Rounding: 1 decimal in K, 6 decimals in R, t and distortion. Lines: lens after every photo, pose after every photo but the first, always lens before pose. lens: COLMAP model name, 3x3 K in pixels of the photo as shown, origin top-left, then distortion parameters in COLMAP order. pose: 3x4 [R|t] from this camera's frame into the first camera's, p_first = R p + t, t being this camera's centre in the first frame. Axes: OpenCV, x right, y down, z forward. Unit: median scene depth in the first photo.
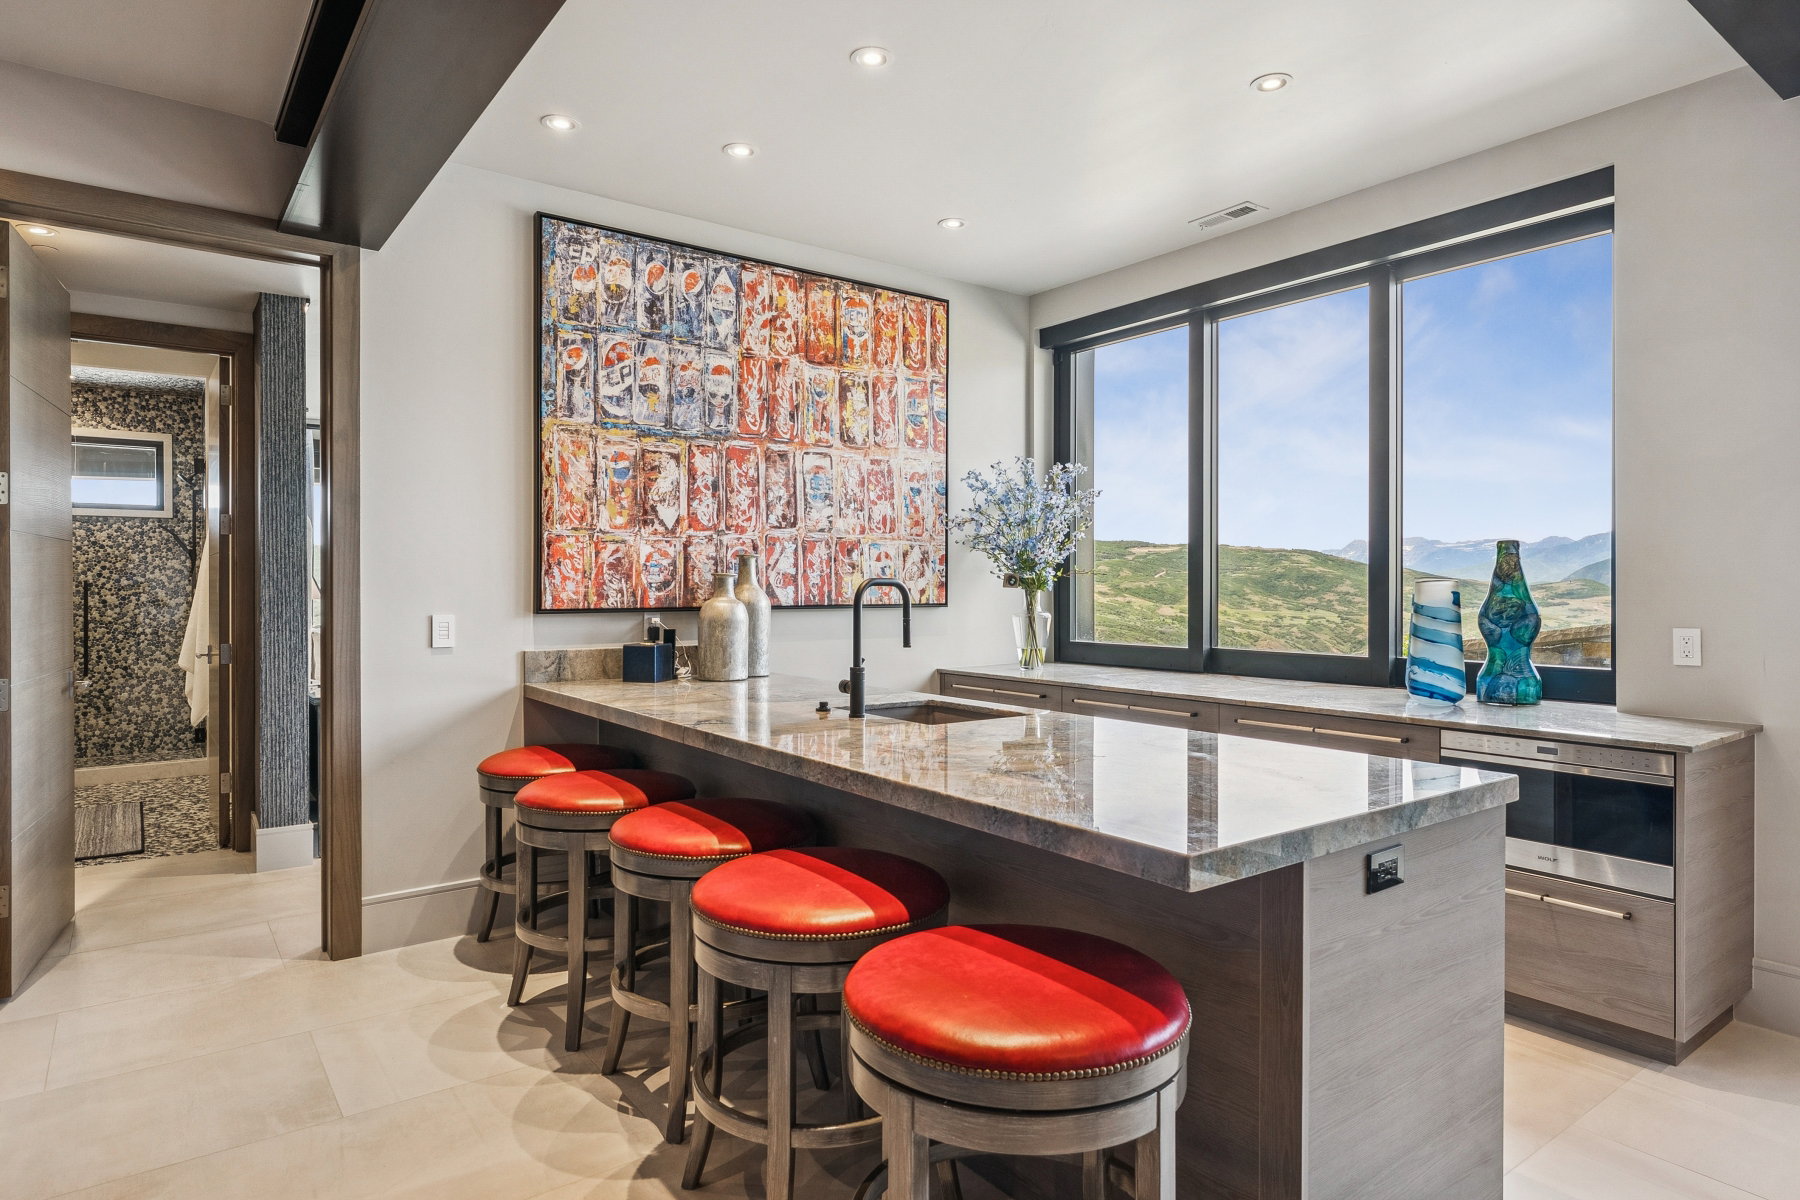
lens RADIAL K [[1017.1, 0, 892.2], [0, 1017.1, 599.5], [0, 0, 1]] dist [0.003664, -0.000664]
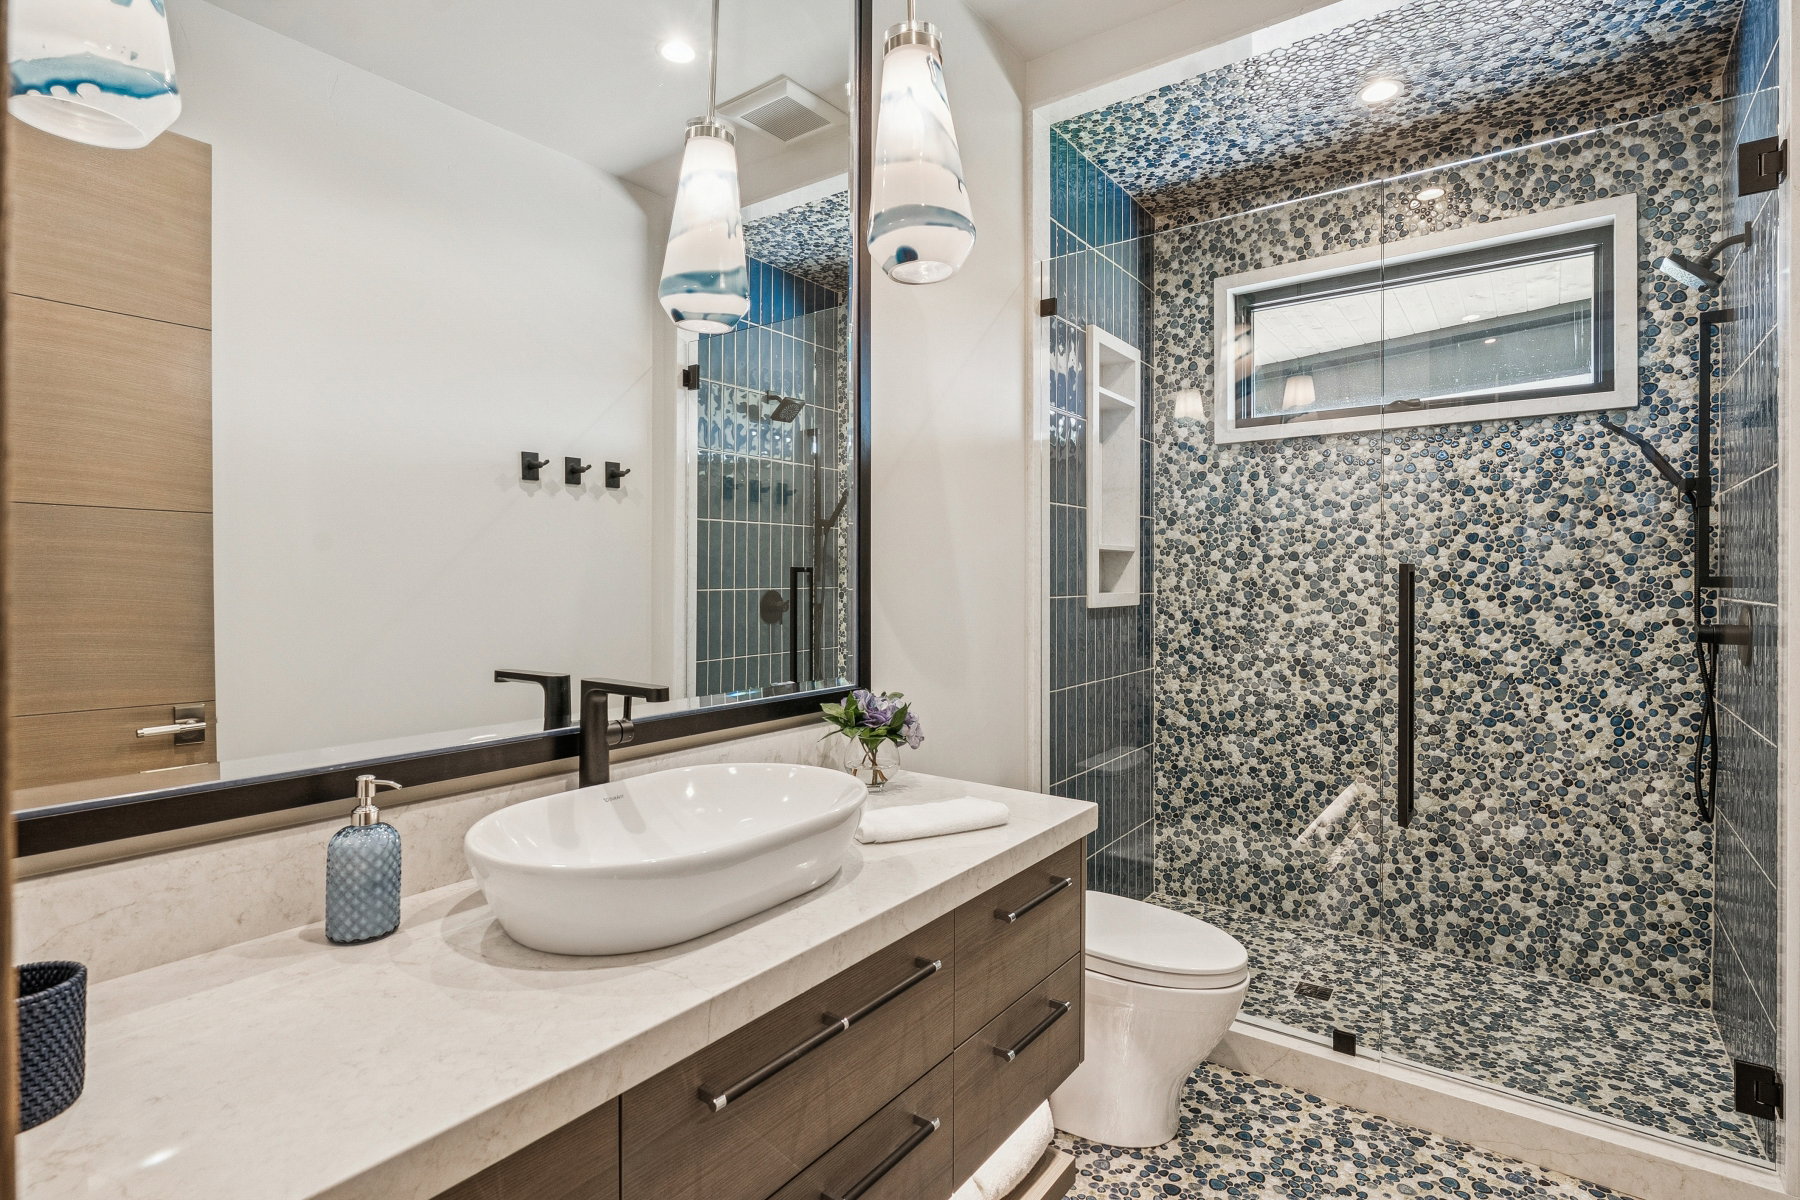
lens RADIAL K [[891.9, 0, 882.3], [0, 891.9, 570.1], [0, 0, 1]] dist [-0.002277, -0.000382]
pose [[0.278107, 0.001600, -0.960549, -0.343417], [-0.005779, 0.999983, -0.000008, -0.011444], [0.960533, 0.005553, 0.278111, 0.469275]]
